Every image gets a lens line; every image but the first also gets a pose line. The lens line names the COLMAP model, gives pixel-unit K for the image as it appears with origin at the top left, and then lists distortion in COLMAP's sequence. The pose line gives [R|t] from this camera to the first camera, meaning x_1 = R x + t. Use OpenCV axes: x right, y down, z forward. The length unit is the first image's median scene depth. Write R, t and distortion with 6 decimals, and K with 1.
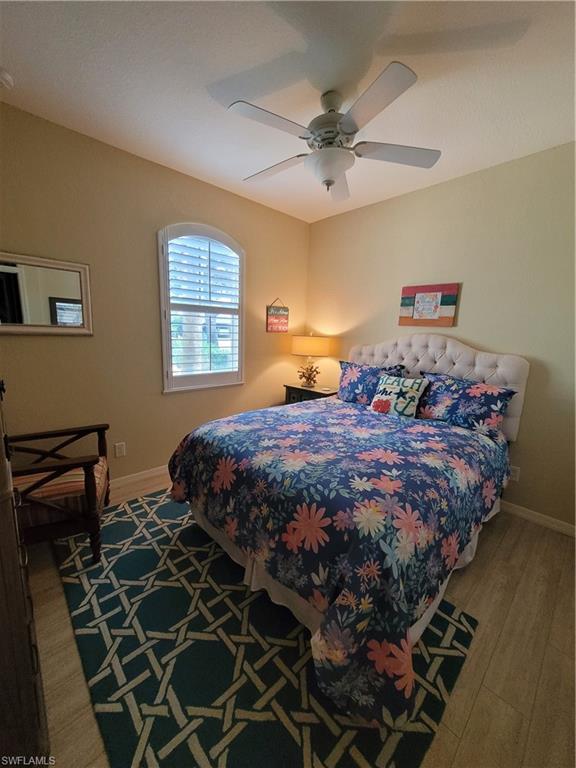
lens RADIAL K [[300.8, 0, 288.8], [0, 300.8, 387.3], [0, 0, 1]] dist [0.004060, -0.000272]
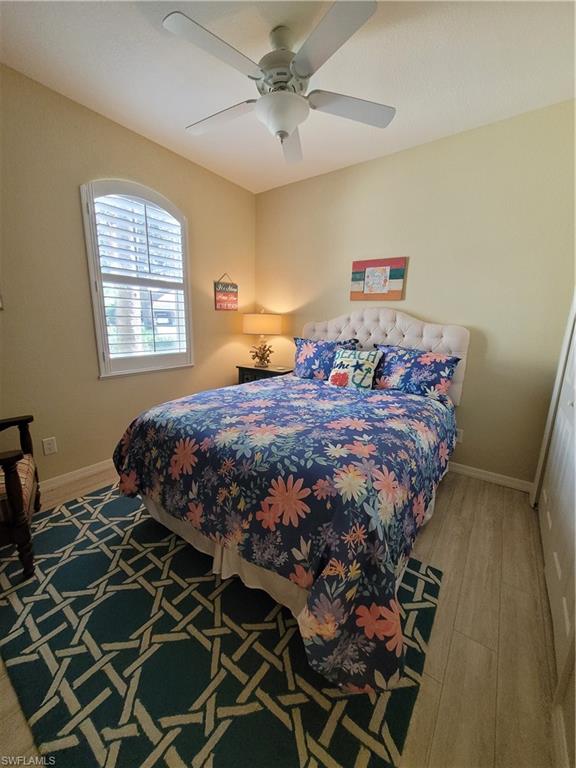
lens RADIAL K [[300.8, 0, 289.4], [0, 300.8, 383.8], [0, 0, 1]] dist [0.004060, -0.000272]
pose [[0.983720, -0.052509, 0.171864, -0.047693], [0.046691, 0.998197, 0.037725, 0.052225], [-0.173535, -0.029086, 0.984398, 0.072105]]
